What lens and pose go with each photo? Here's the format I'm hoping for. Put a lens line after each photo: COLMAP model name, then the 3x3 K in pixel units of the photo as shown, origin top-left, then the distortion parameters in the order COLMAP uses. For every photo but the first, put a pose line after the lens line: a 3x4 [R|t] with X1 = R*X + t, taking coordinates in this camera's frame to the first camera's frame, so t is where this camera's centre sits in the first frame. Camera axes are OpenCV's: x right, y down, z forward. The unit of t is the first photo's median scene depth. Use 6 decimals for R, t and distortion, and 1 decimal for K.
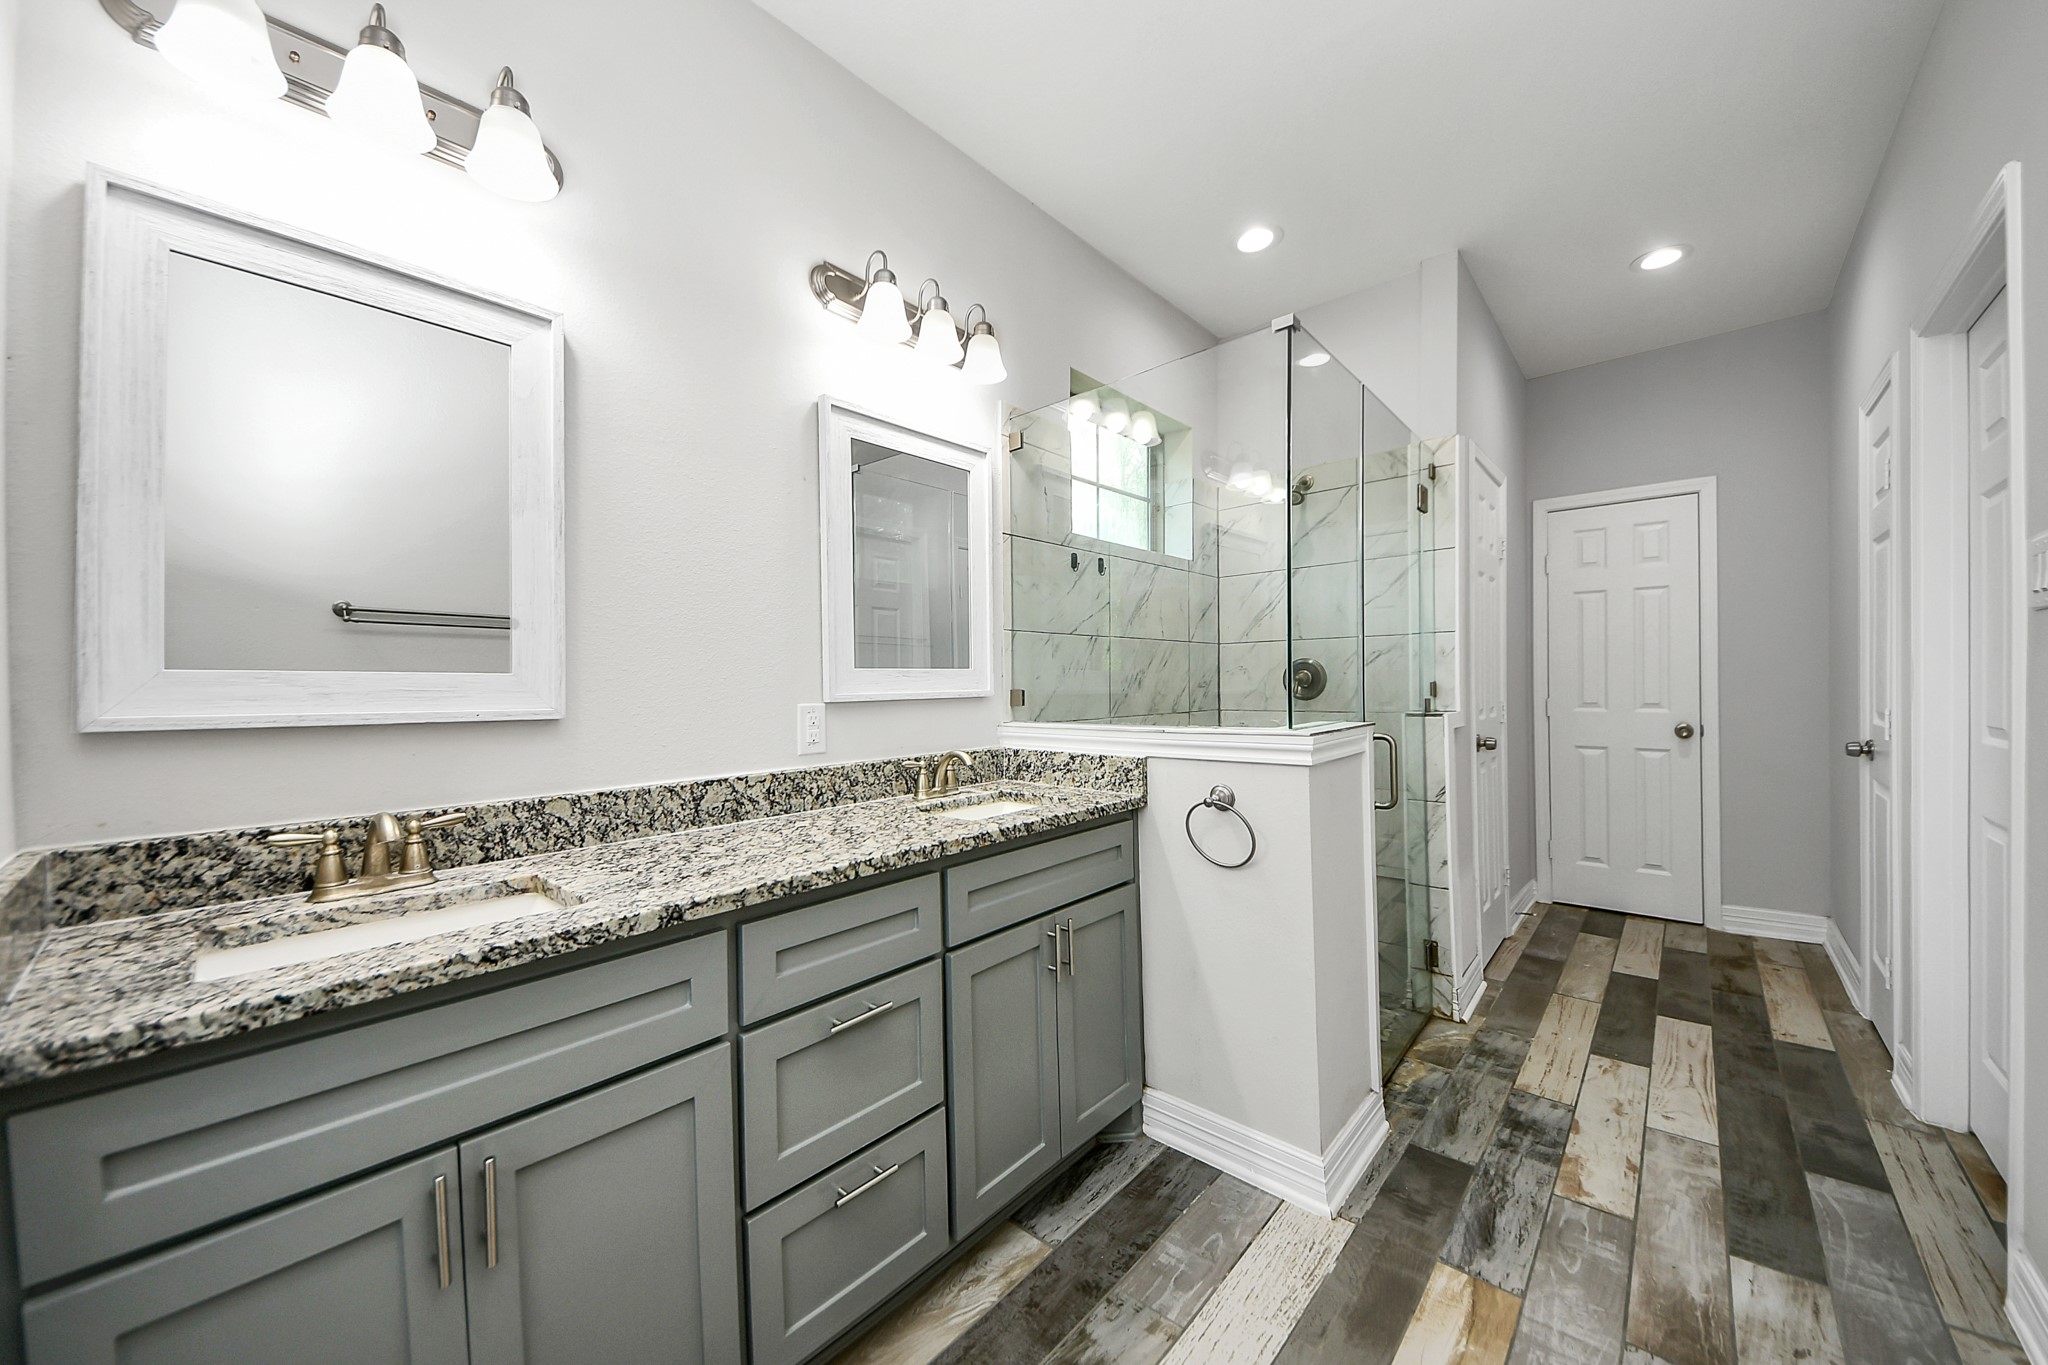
lens RADIAL K [[749.4, 0, 1012.9], [0, 749.4, 693.9], [0, 0, 1]] dist [0.010414, -0.015900]
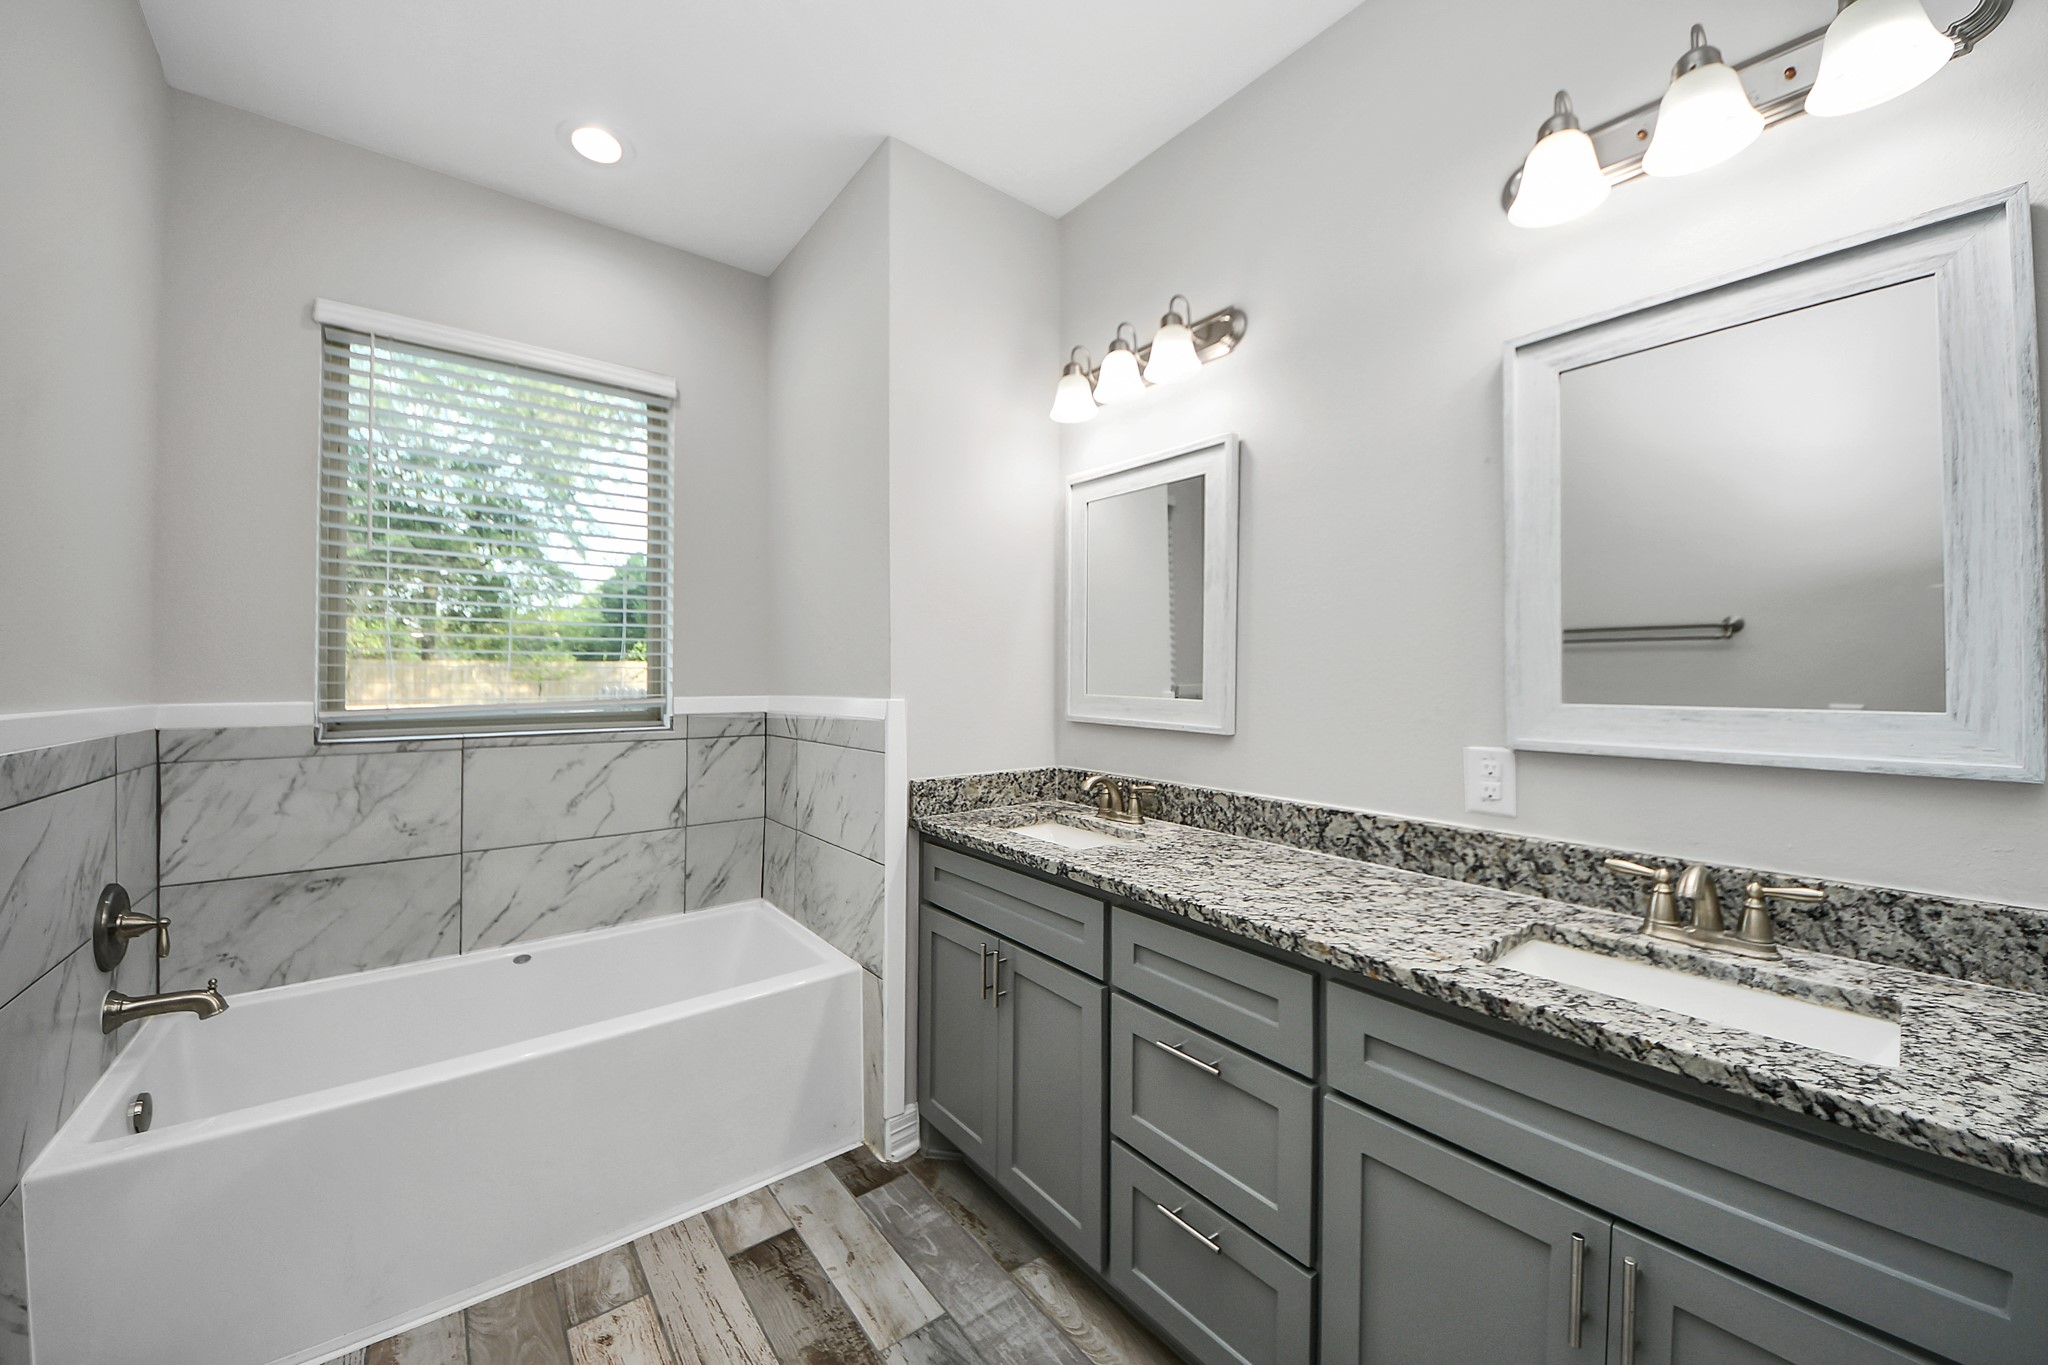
lens RADIAL K [[708.9, 0, 972.9], [0, 708.9, 671.7], [0, 0, 1]] dist [-0.033663, 0.000091]
pose [[-0.196849, 0.006492, -0.980412, 0.411426], [-0.023239, 0.999666, 0.011285, -0.046318], [0.980158, 0.025005, -0.196633, 0.479746]]
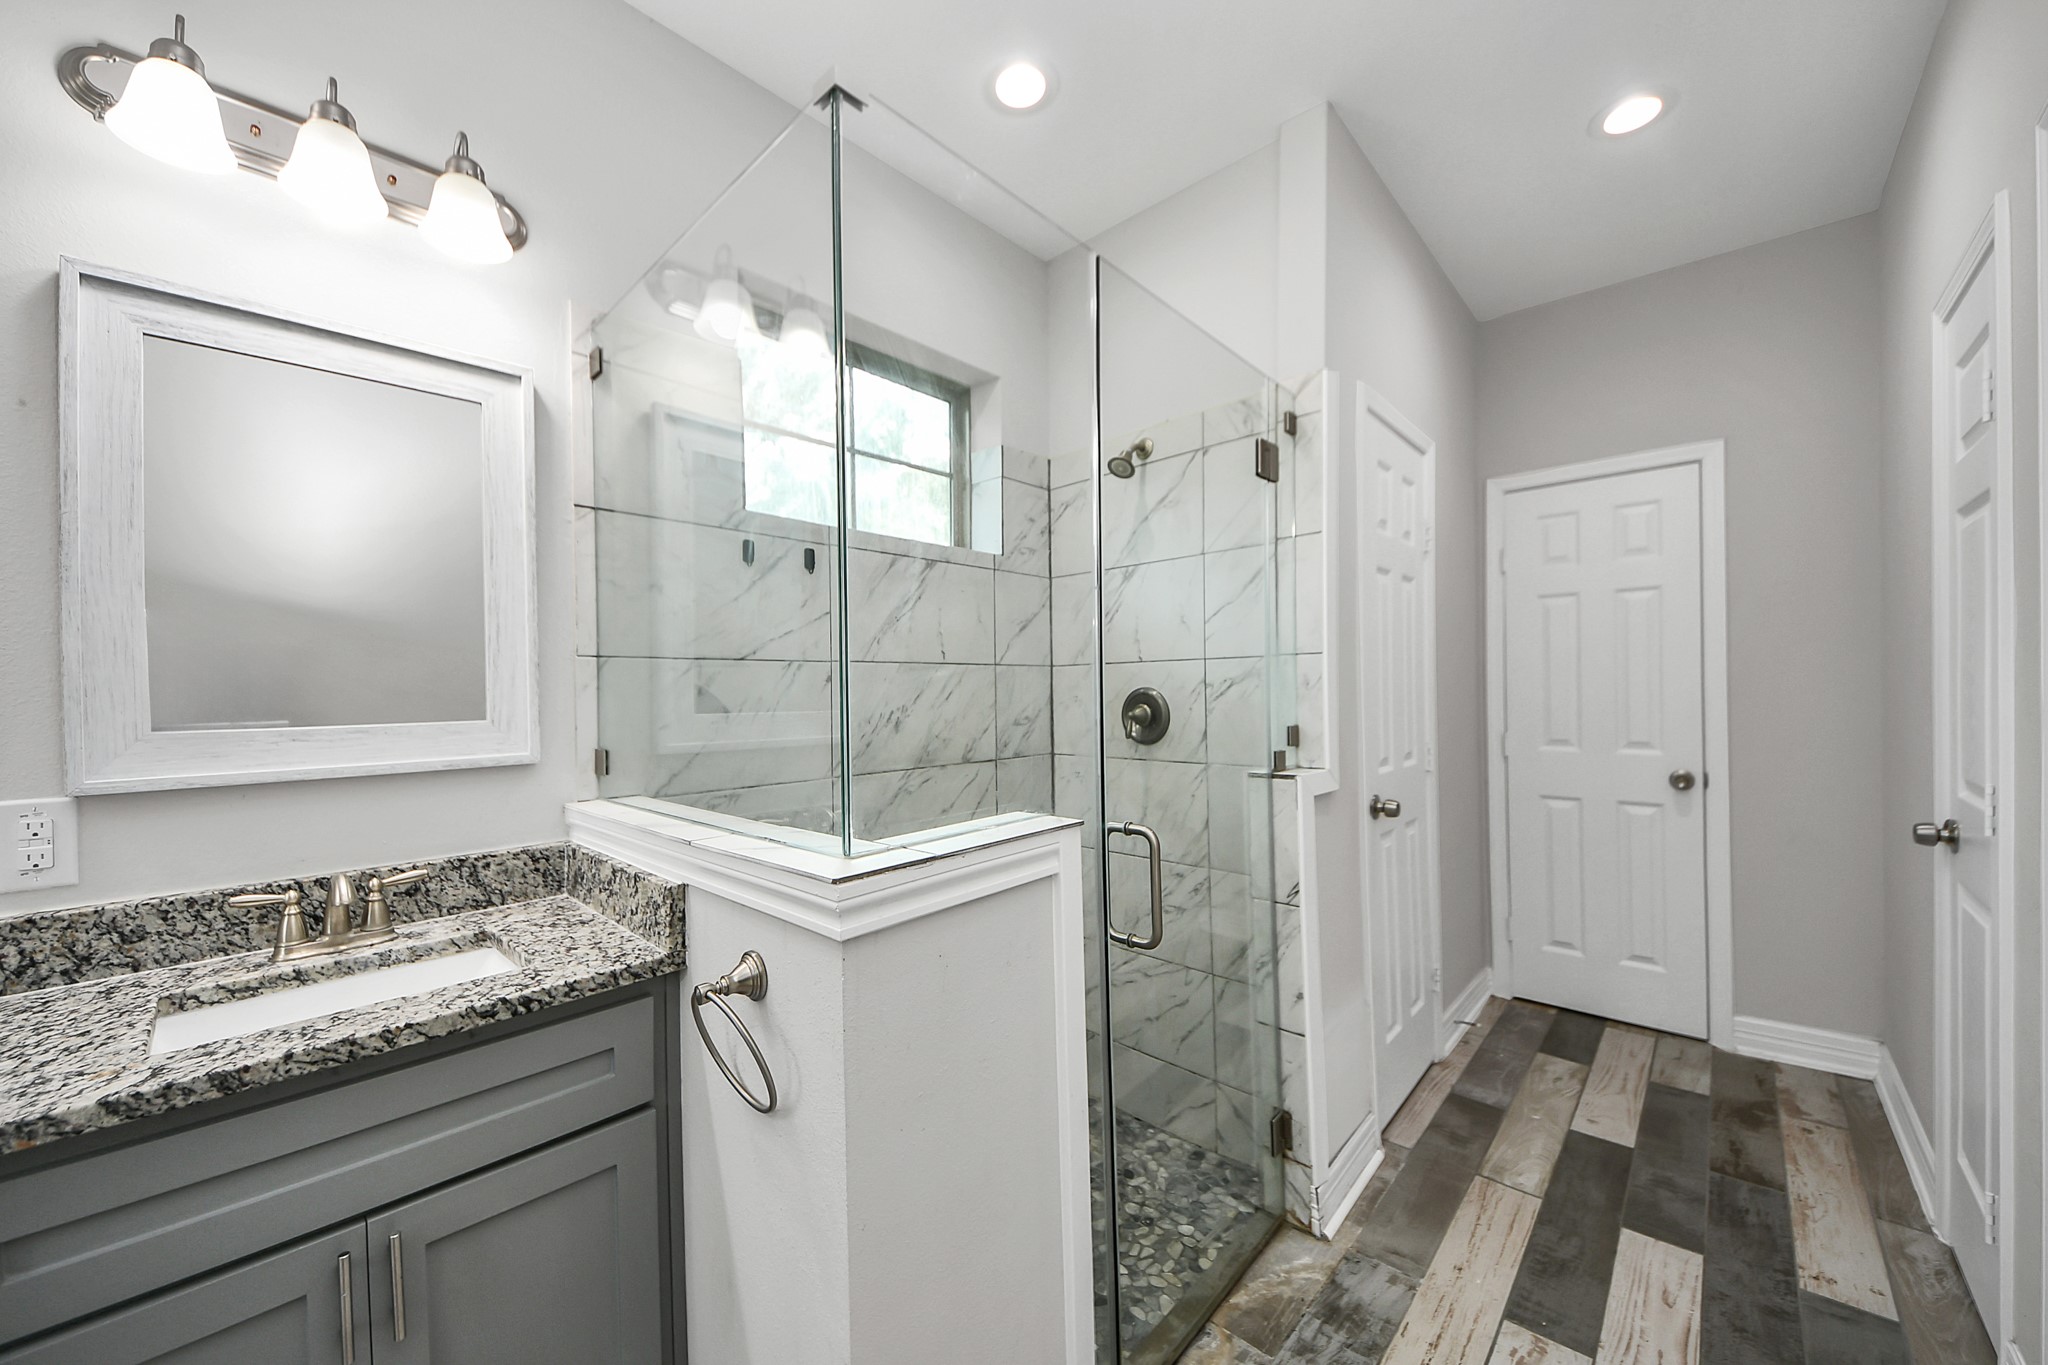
lens RADIAL K [[758.5, 0, 1018.3], [0, 758.5, 698.3], [0, 0, 1]] dist [0.008654, -0.010027]
pose [[0.999903, -0.002025, -0.013783, 0.371487], [0.001967, 0.999989, -0.004224, -0.046204], [0.013791, 0.004197, 0.999896, 0.349568]]
